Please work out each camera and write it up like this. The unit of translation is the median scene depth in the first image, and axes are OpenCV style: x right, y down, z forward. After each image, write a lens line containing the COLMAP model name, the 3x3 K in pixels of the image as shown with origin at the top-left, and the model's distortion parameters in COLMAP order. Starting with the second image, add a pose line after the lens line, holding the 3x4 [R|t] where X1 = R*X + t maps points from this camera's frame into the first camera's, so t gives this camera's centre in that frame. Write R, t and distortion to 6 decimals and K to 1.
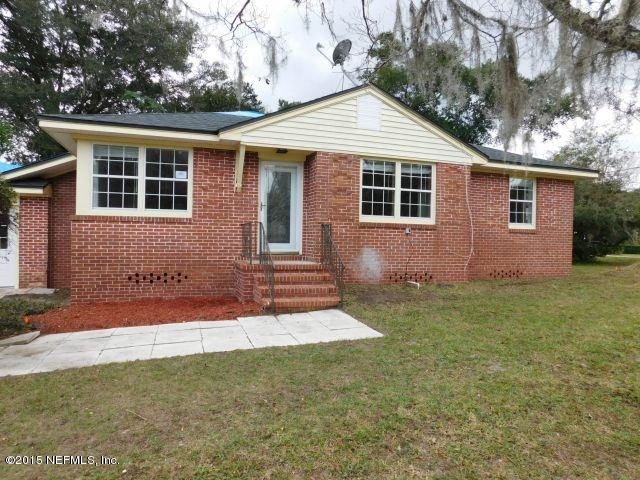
lens RADIAL K [[424.8, 0, 318.6], [0, 424.8, 238.5], [0, 0, 1]] dist [-0.067490, 0.059970]
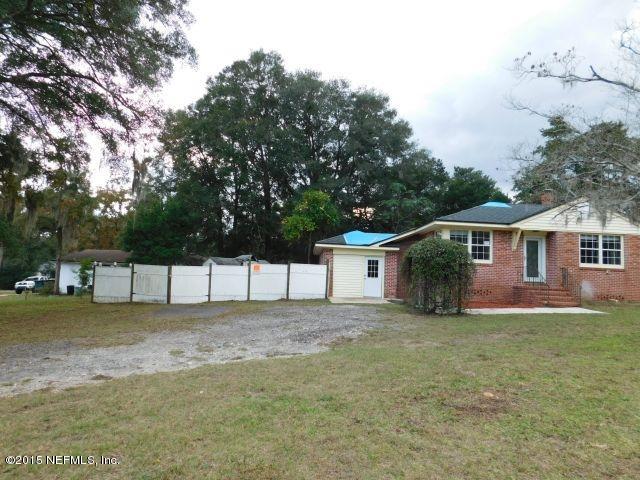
lens RADIAL K [[424.8, 0, 318.6], [0, 424.8, 238.5], [0, 0, 1]] dist [-0.067490, 0.059970]
pose [[0.955820, -0.003649, -0.293929, -0.466461], [-0.025064, 0.995270, -0.093862, 0.039890], [0.292881, 0.097083, 0.951207, -1.130527]]
